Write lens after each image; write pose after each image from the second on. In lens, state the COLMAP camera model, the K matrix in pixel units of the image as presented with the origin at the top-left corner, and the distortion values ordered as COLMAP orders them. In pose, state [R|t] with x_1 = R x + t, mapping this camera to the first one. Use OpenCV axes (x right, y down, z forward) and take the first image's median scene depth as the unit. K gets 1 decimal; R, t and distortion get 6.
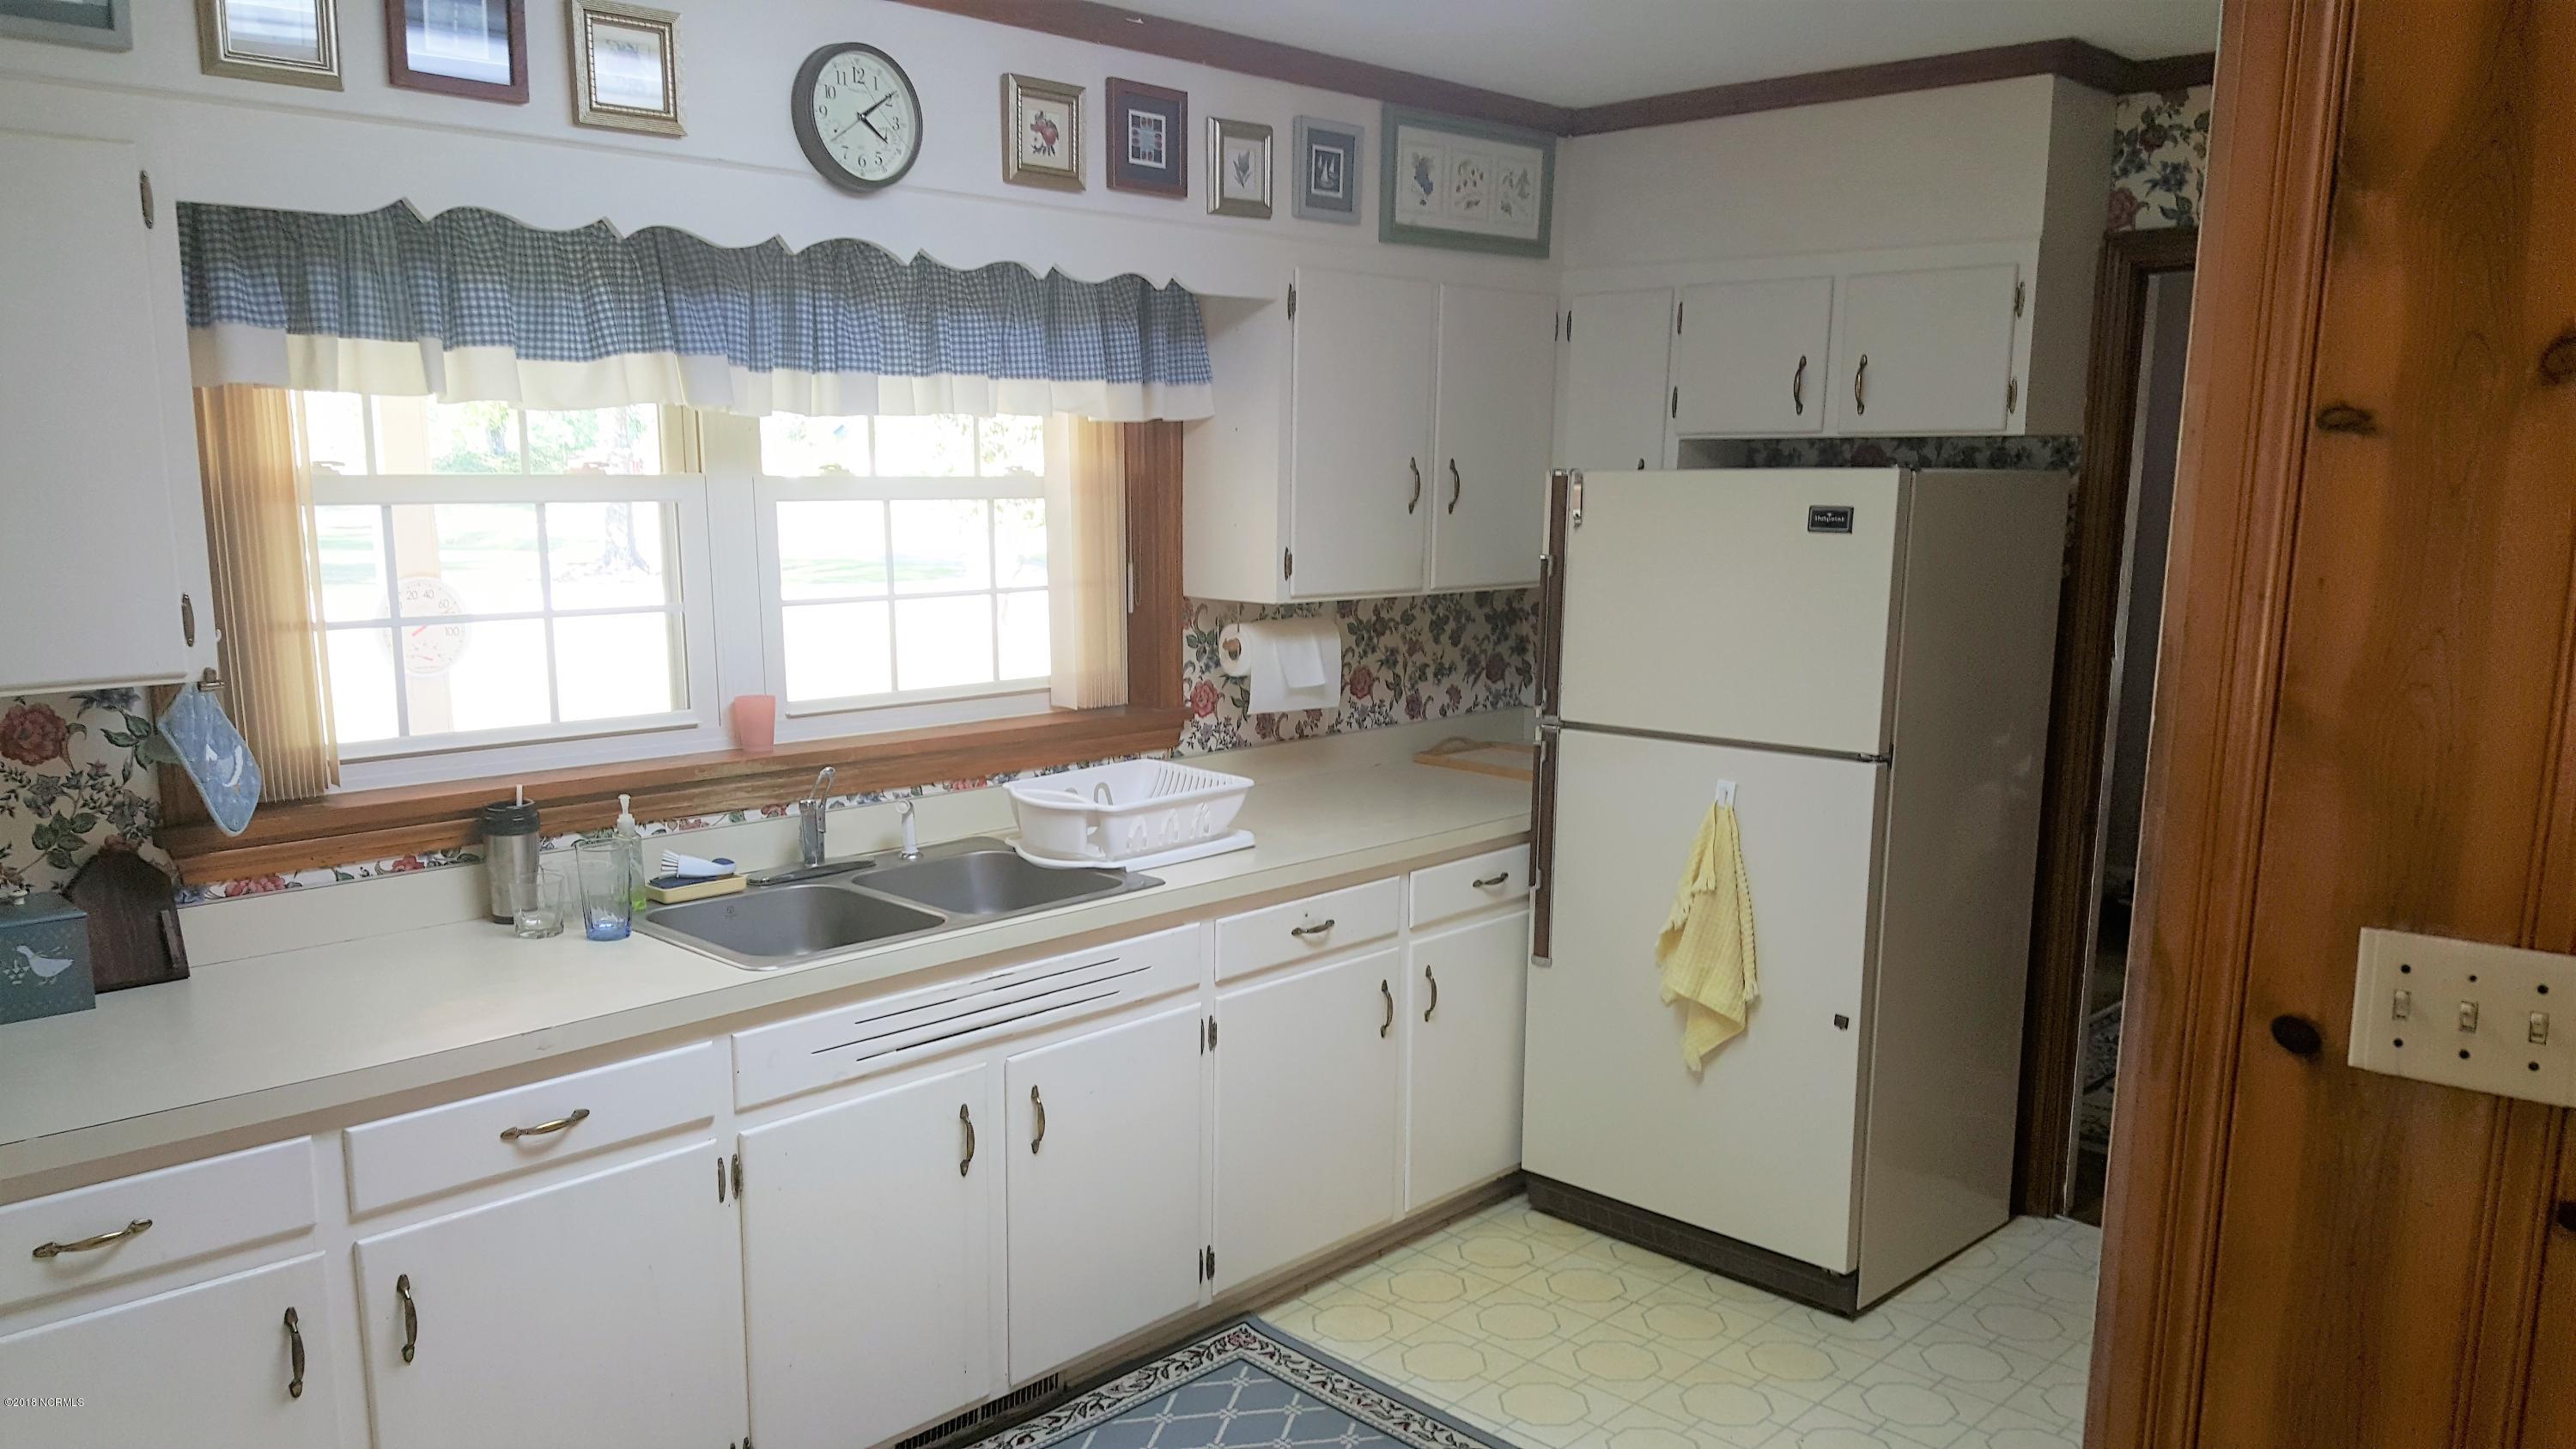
lens RADIAL K [[1914.1, 0, 1313.9], [0, 1914.1, 833.3], [0, 0, 1]] dist [0.176323, -0.286534]
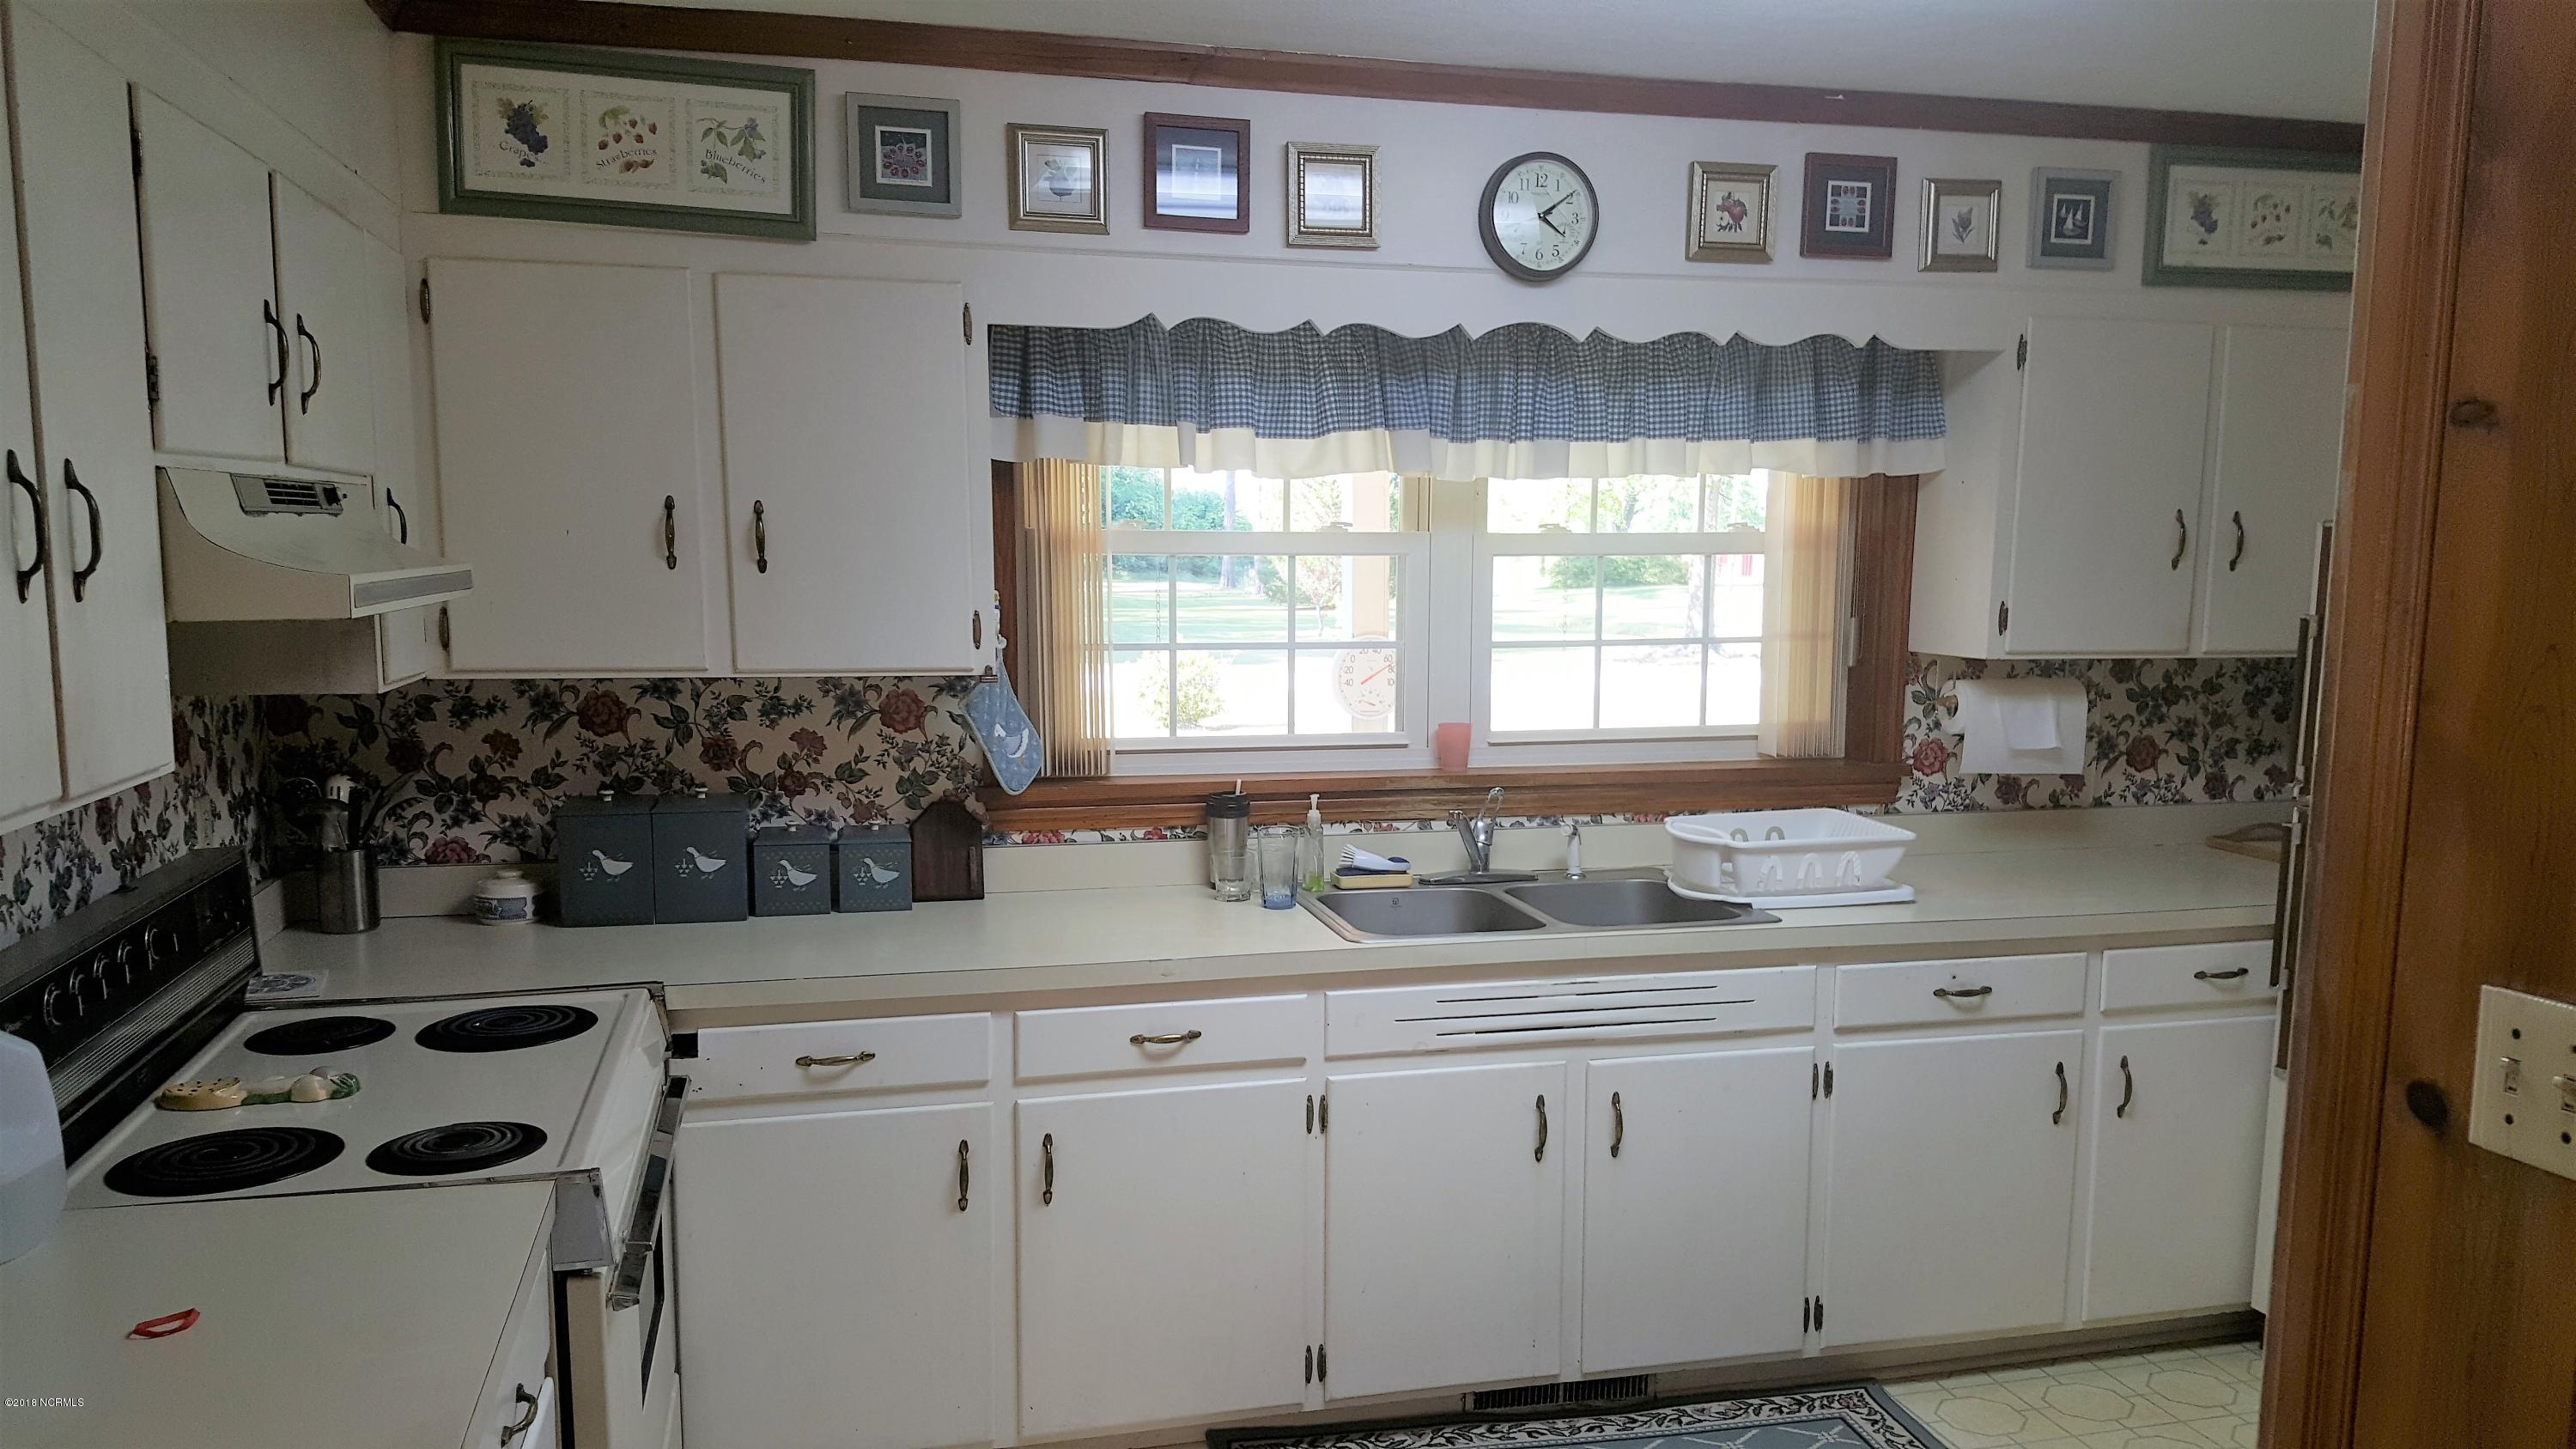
lens RADIAL K [[1932.0, 0, 1315.9], [0, 1932.0, 816.5], [0, 0, 1]] dist [0.182704, -0.326594]
pose [[0.846980, 0.074296, -0.526408, 0.265926], [-0.103749, 0.994248, -0.026604, 0.024670], [0.521404, 0.077147, 0.849816, -0.014034]]
